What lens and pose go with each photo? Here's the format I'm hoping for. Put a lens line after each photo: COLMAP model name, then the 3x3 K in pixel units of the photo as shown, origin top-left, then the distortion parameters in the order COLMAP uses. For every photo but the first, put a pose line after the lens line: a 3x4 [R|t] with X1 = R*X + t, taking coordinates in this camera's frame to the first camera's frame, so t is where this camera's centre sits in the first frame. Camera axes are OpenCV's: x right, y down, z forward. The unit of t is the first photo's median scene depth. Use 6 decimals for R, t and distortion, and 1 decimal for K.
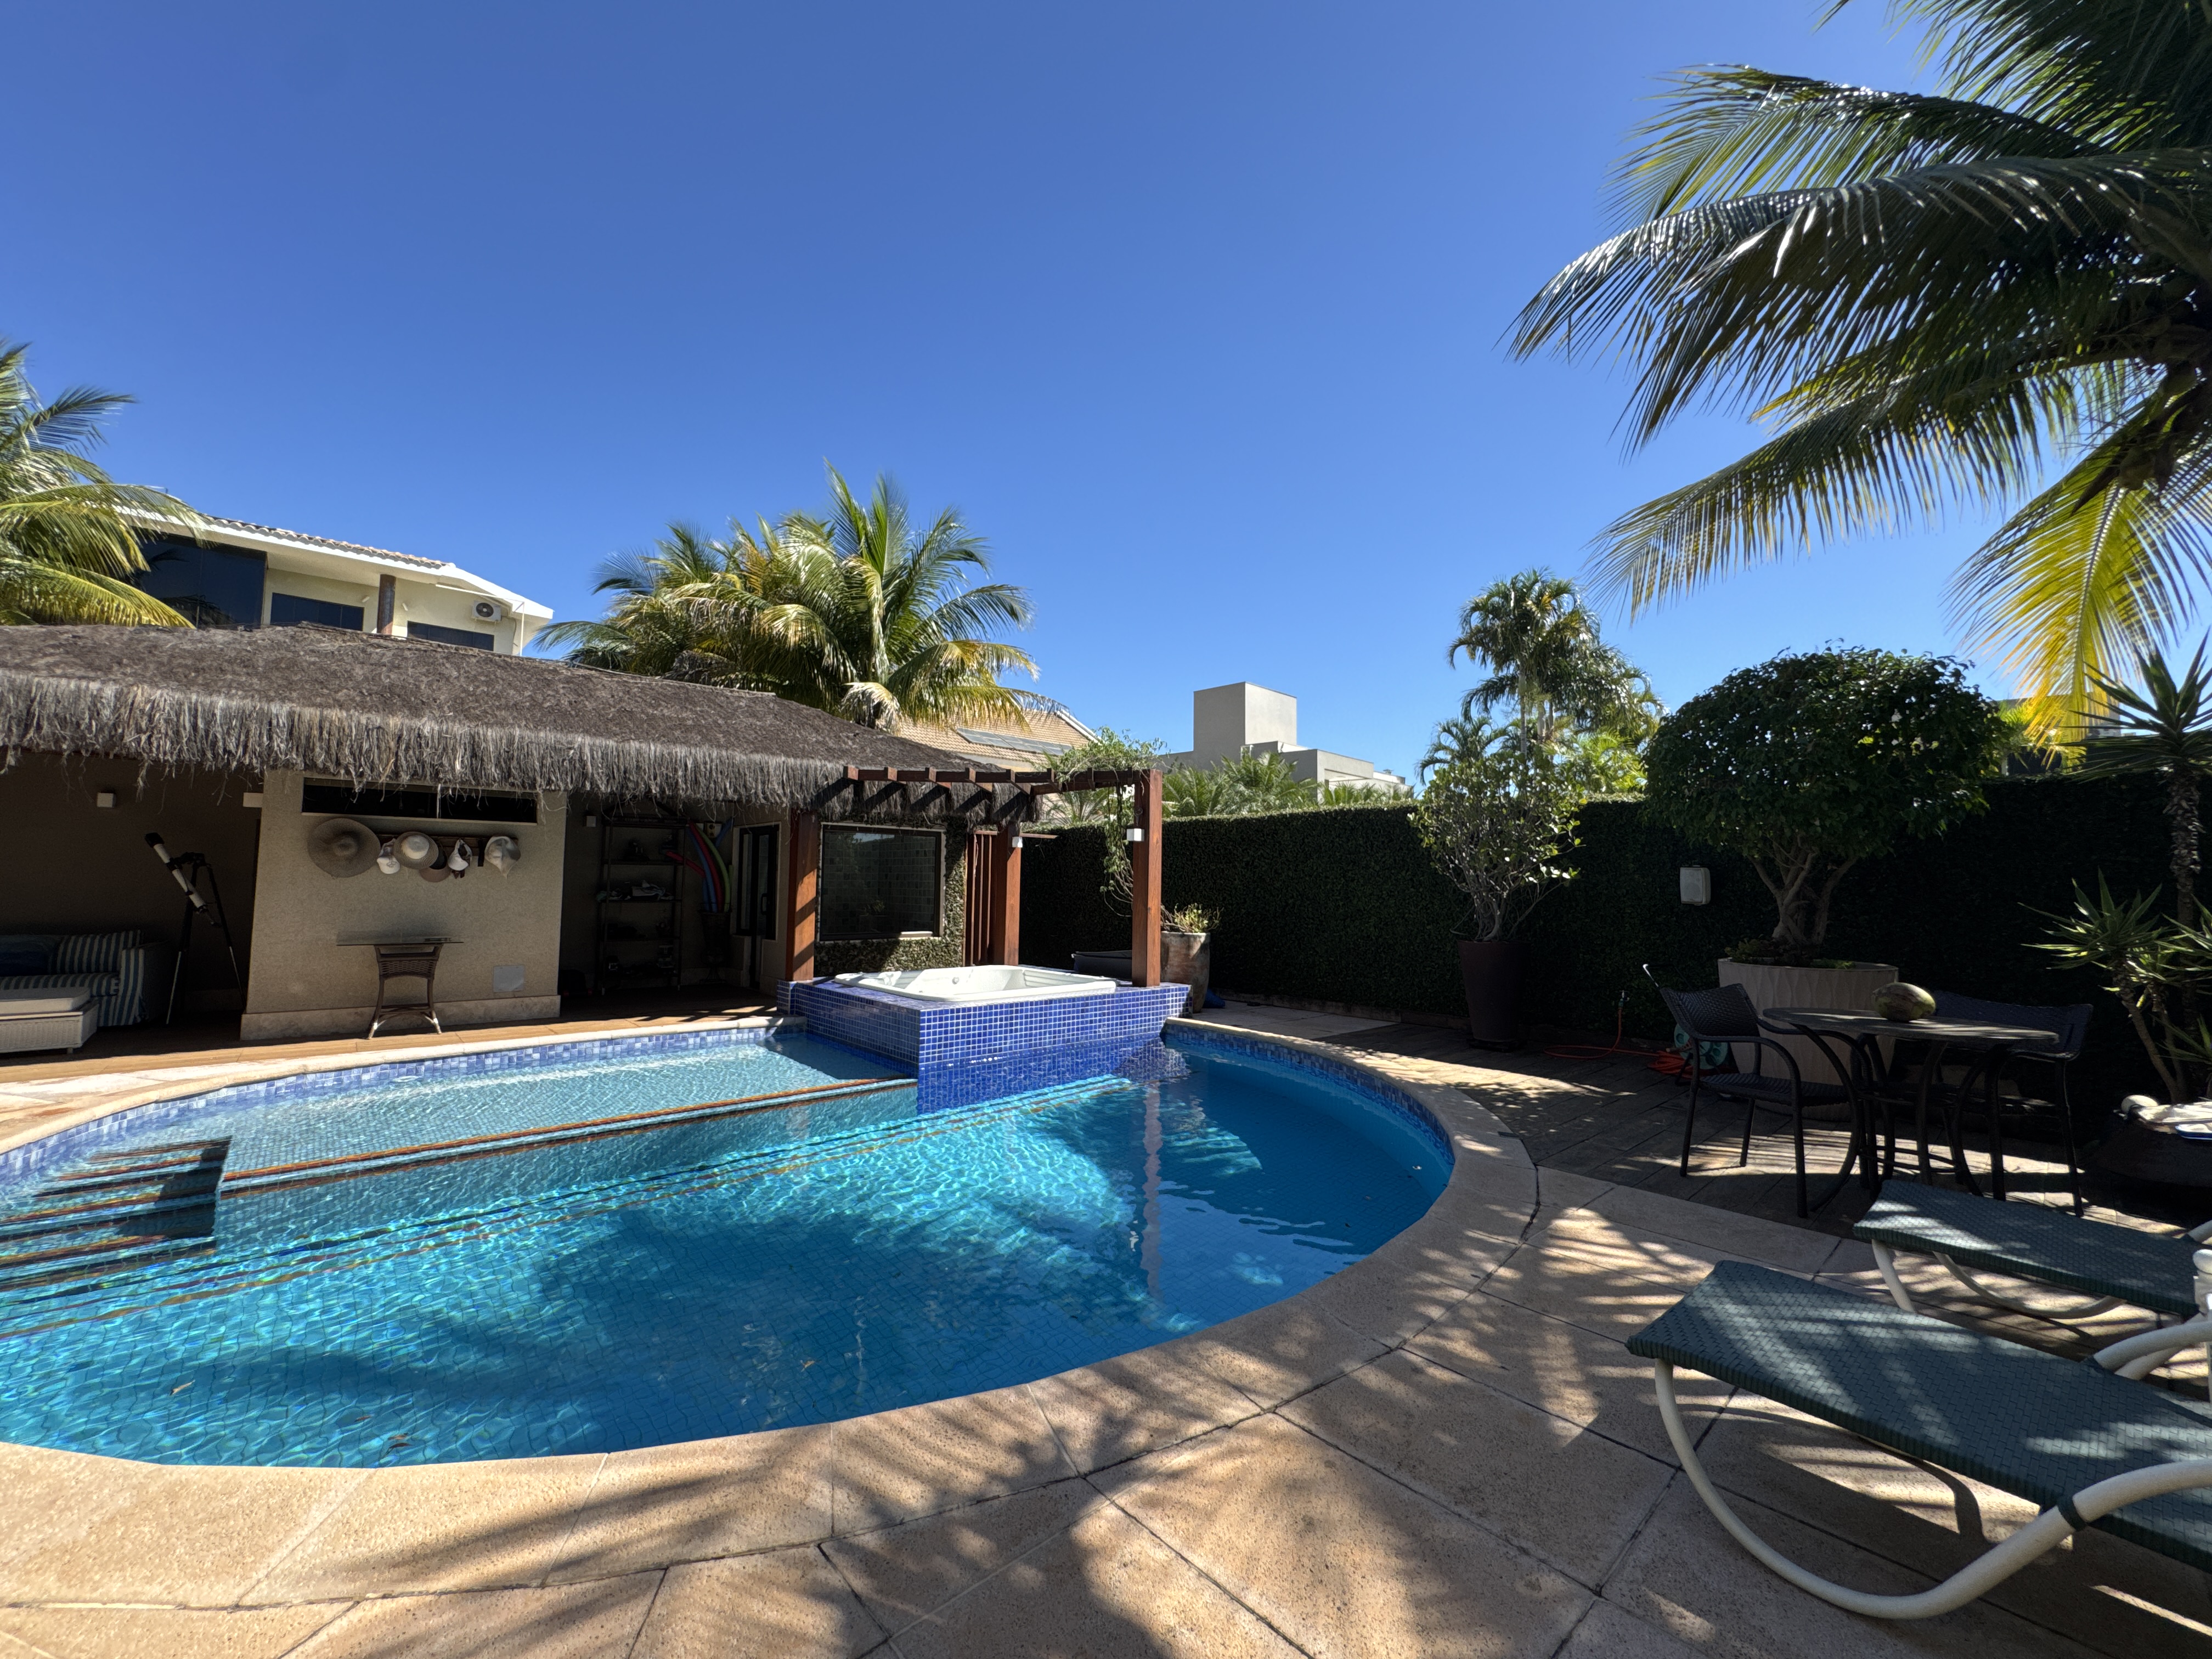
lens RADIAL K [[887.1, 0, 1106.6], [0, 887.1, 834.0], [0, 0, 1]] dist [-0.003924, -0.000033]
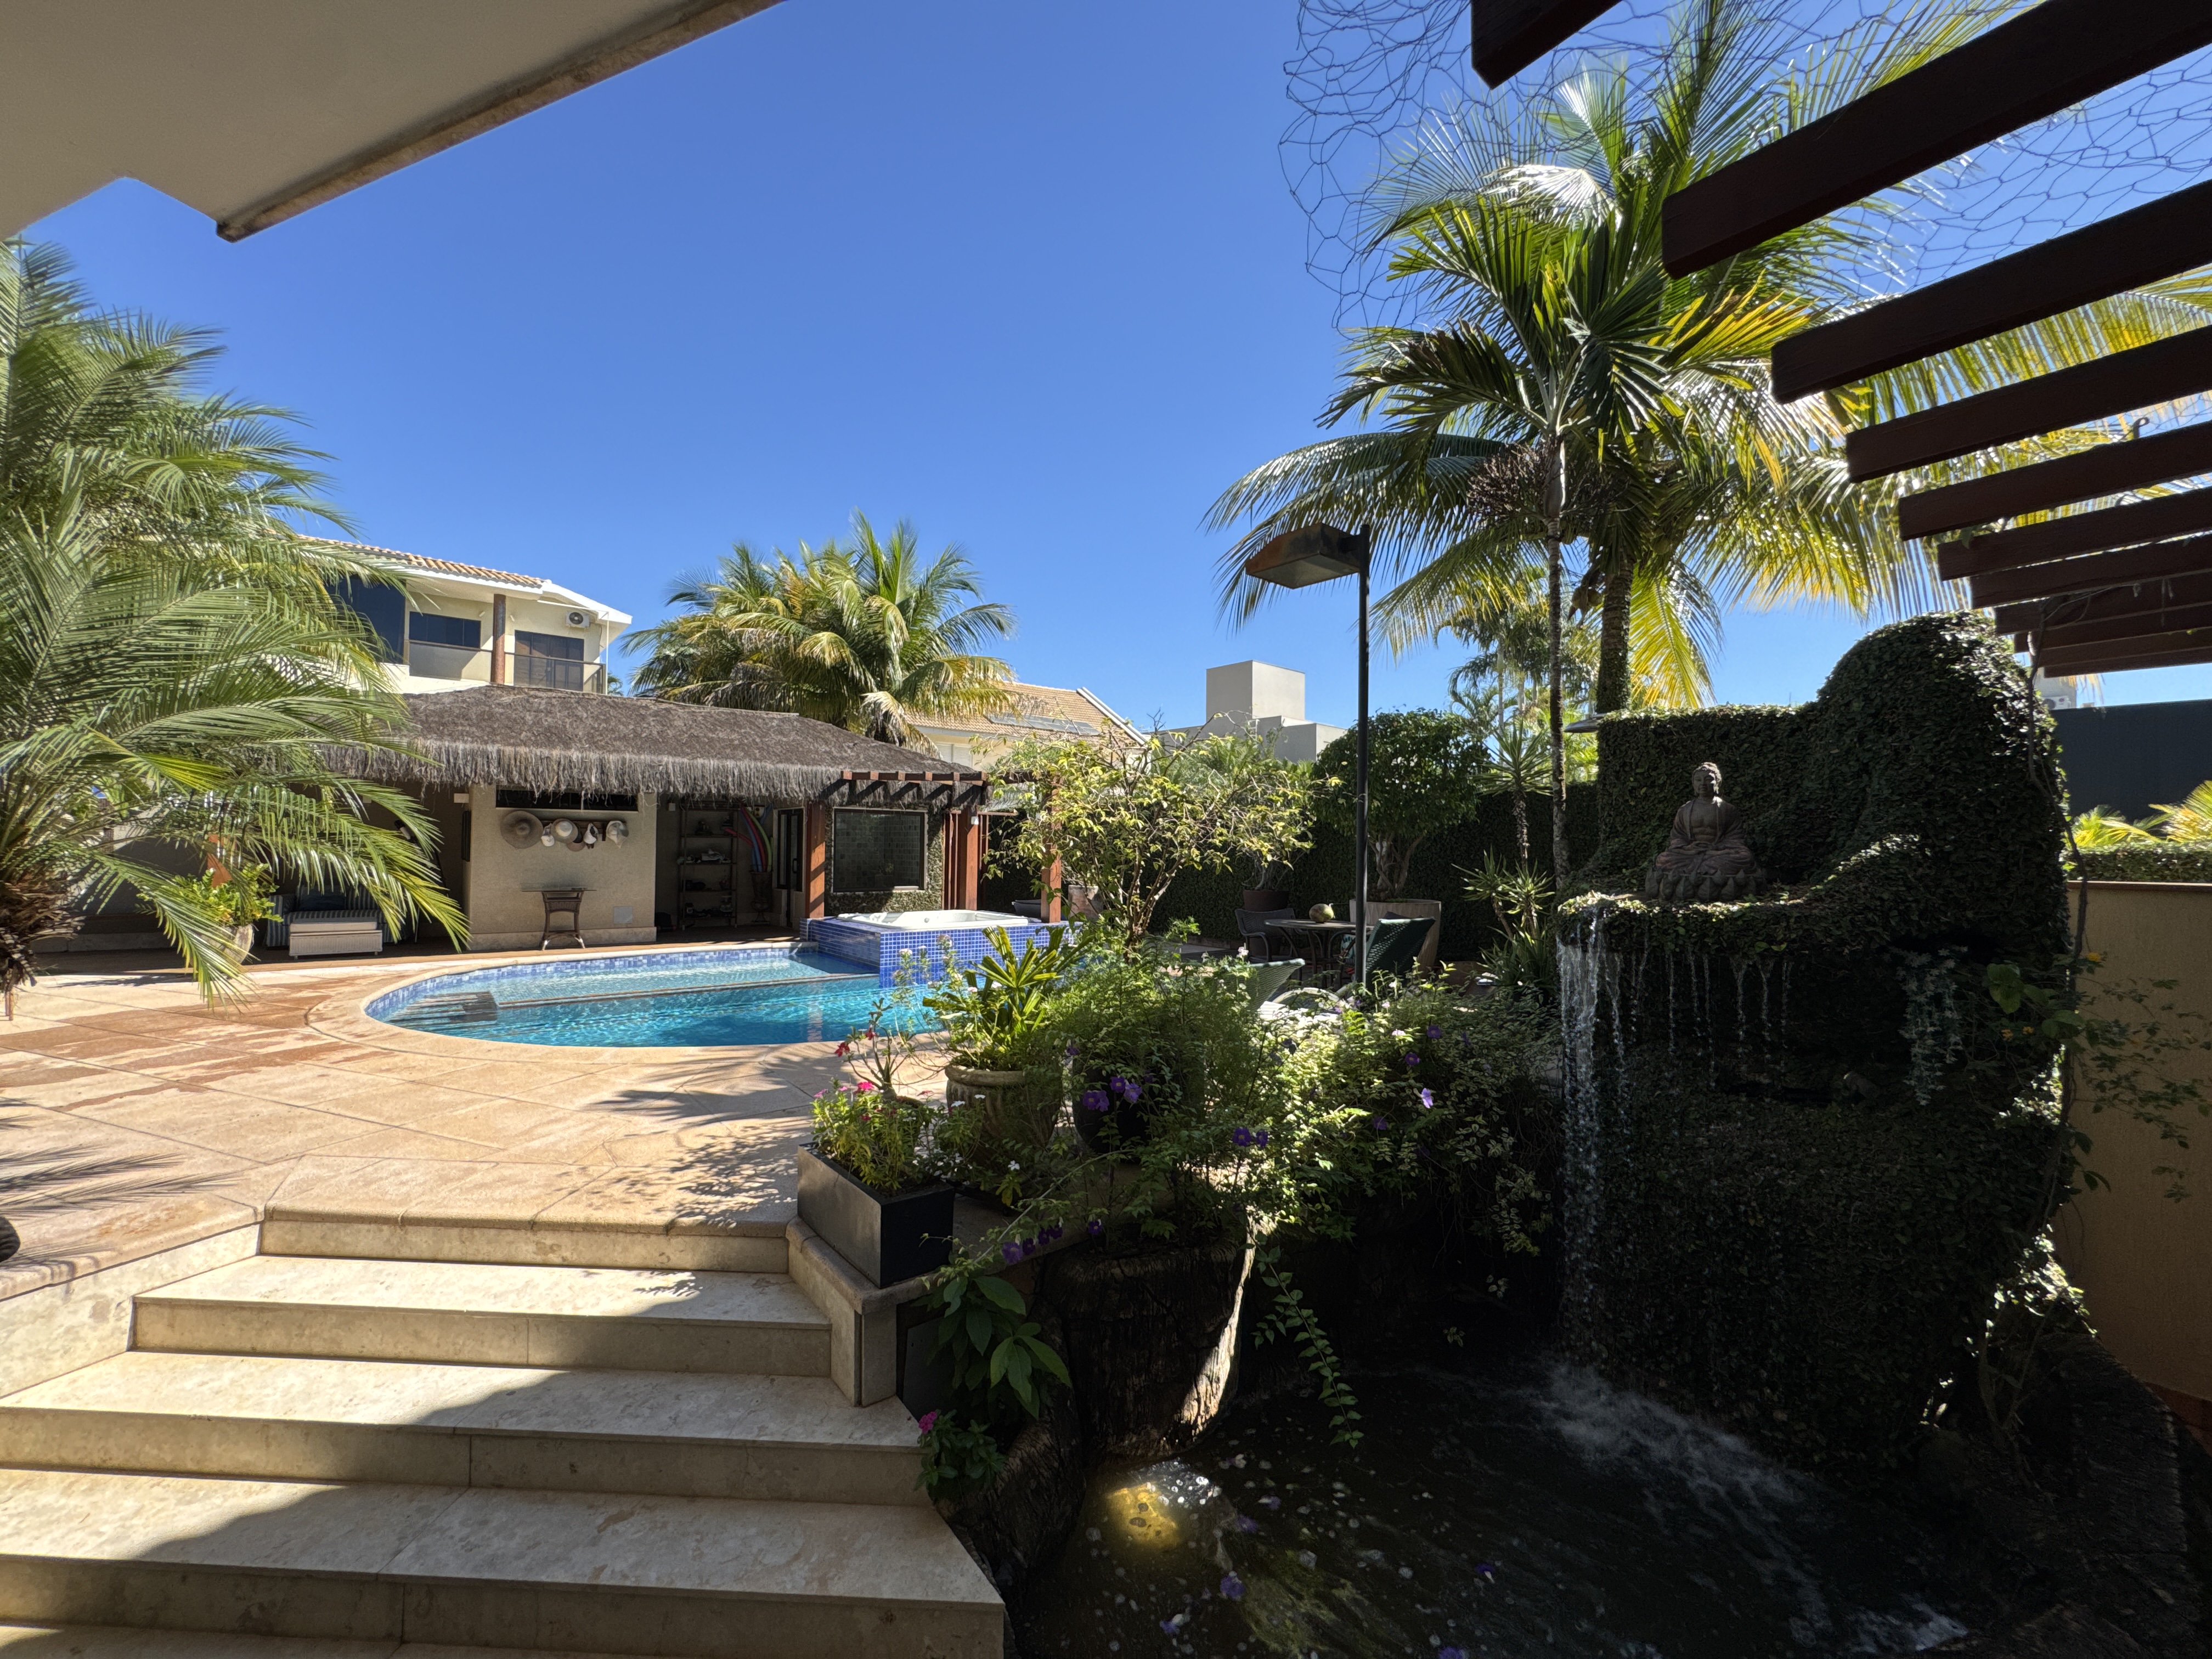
lens RADIAL K [[887.1, 0, 1106.9], [0, 887.1, 830.3], [0, 0, 1]] dist [-0.003924, -0.000033]
pose [[0.997888, -0.004319, -0.064809, 0.225809], [0.006662, 0.999330, 0.035985, -0.027566], [0.064611, -0.036341, 0.997249, -0.411176]]
